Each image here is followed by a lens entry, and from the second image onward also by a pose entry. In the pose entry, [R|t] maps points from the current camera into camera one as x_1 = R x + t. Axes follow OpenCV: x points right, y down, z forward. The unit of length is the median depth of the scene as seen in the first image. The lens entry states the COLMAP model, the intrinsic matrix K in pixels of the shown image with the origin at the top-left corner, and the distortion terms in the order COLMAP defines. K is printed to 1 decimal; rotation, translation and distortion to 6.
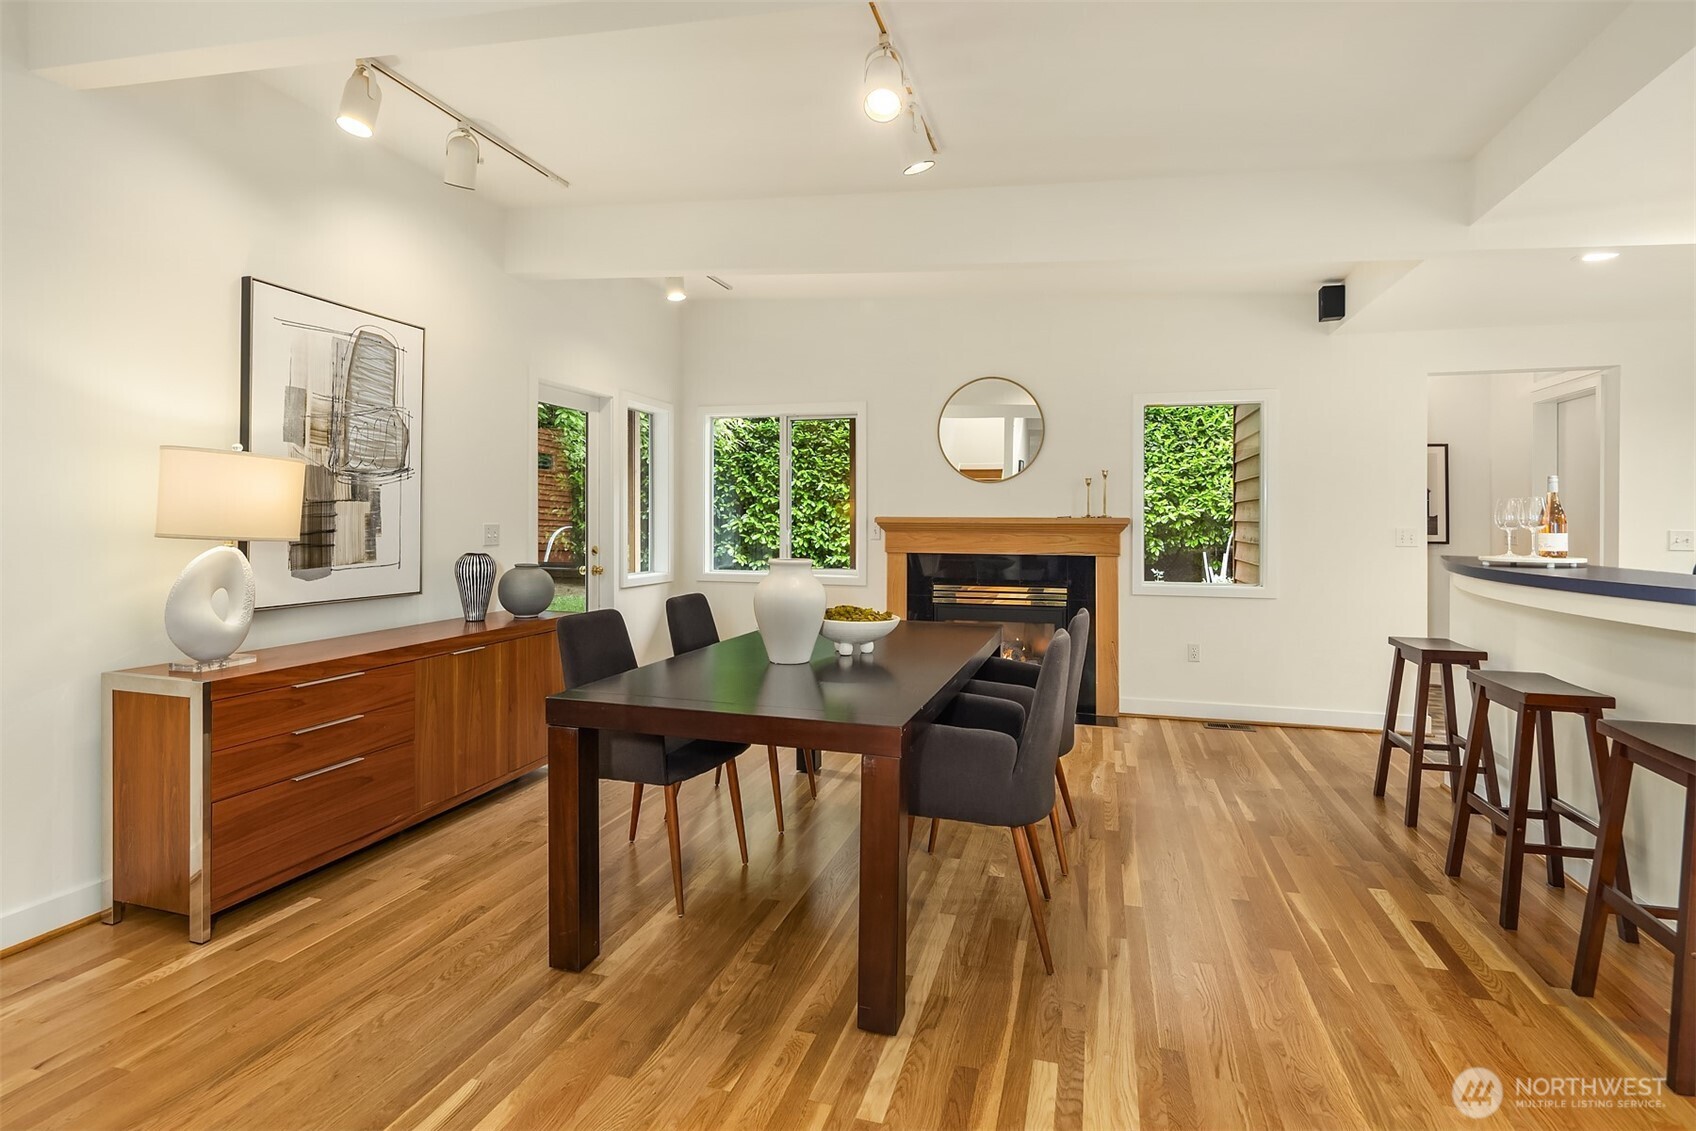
lens RADIAL K [[829.2, 0, 867.9], [0, 829.2, 528.2], [0, 0, 1]] dist [-0.001741, -0.001911]
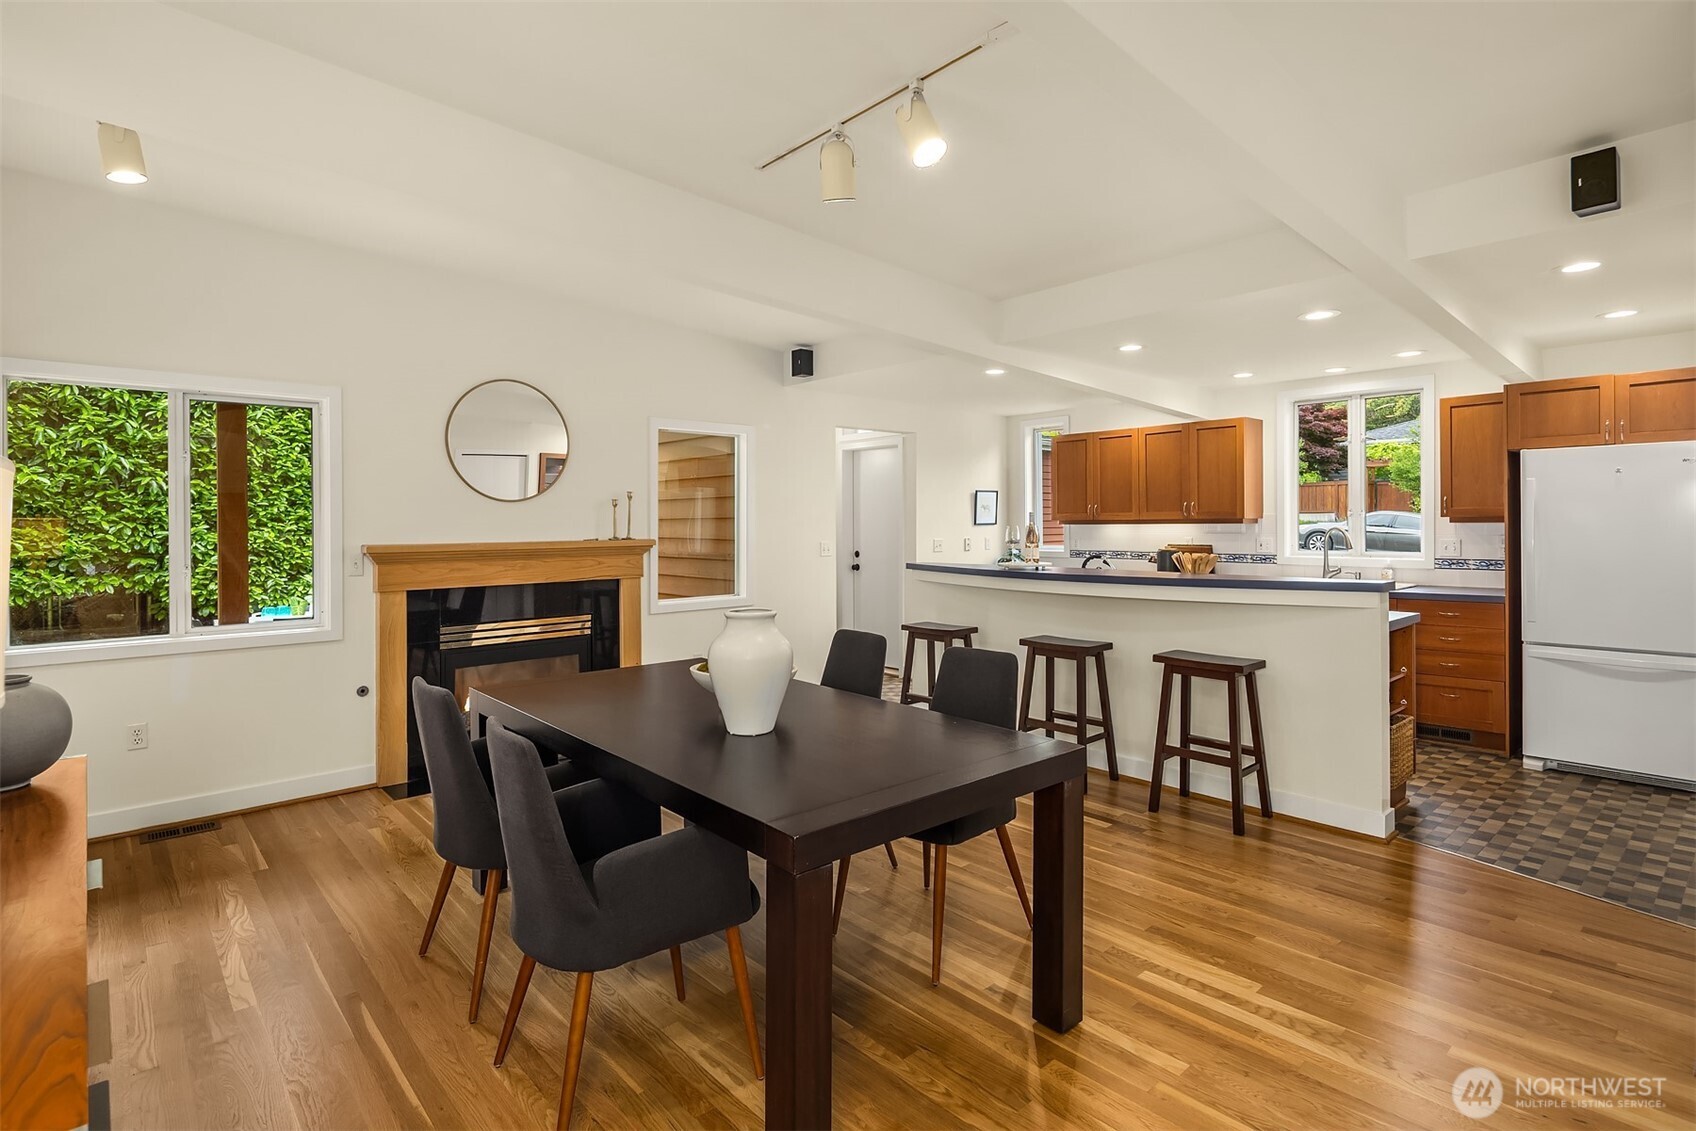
lens RADIAL K [[829.2, 0, 849.4], [0, 829.2, 521.0], [0, 0, 1]] dist [-0.001741, -0.001911]
pose [[0.544639, -0.008315, 0.838629, -0.401518], [0.021483, 0.999761, -0.004040, -0.024839], [-0.838395, 0.020217, 0.544688, 0.238365]]
